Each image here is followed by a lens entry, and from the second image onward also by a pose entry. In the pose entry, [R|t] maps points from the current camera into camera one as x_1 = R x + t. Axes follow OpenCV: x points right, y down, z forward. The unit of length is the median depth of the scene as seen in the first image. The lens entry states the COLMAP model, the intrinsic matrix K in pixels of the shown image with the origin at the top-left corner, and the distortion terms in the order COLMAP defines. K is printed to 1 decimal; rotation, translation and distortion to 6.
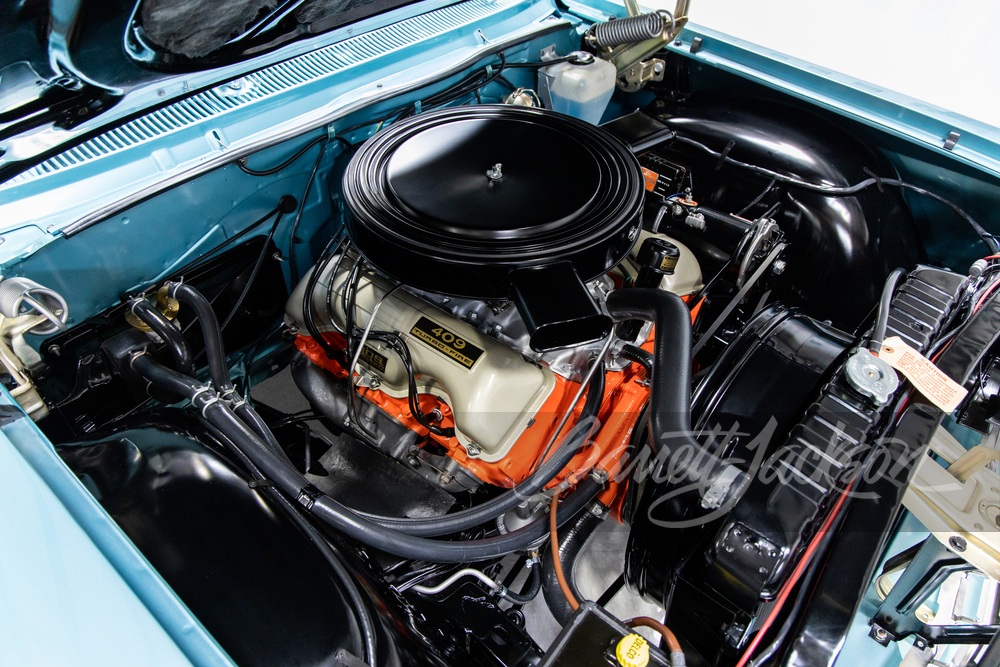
lens RADIAL K [[685.1, 0, 500.0], [0, 685.1, 333.5], [0, 0, 1]] dist [0.007785, 0.000543]
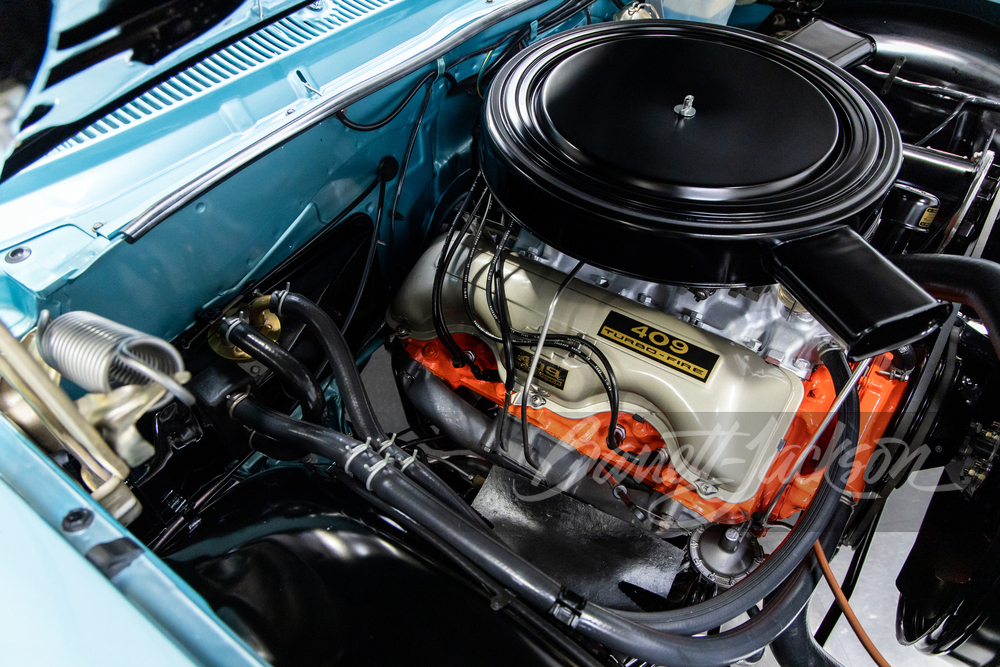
lens RADIAL K [[672.7, 0, 500.0], [0, 672.7, 333.5], [0, 0, 1]] dist [0.001471, -0.000573]
pose [[0.995186, -0.076259, 0.061558, -0.271957], [0.071367, 0.994387, 0.078105, -0.064113], [-0.067169, -0.073335, 0.995043, 0.273588]]
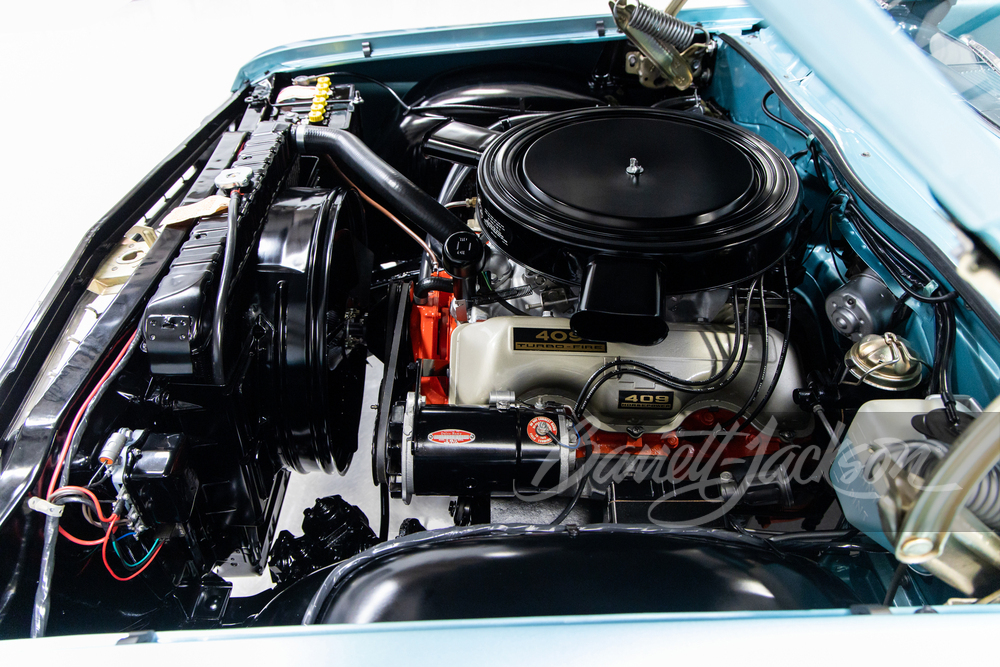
lens RADIAL K [[689.3, 0, 495.0], [0, 689.3, 334.6], [0, 0, 1]] dist [0.003826, 0.000116]
pose [[-0.731839, 0.431602, -0.527382, 0.737106], [-0.463780, 0.251589, 0.849477, -0.899468], [0.499319, 0.866269, 0.016046, 1.093511]]
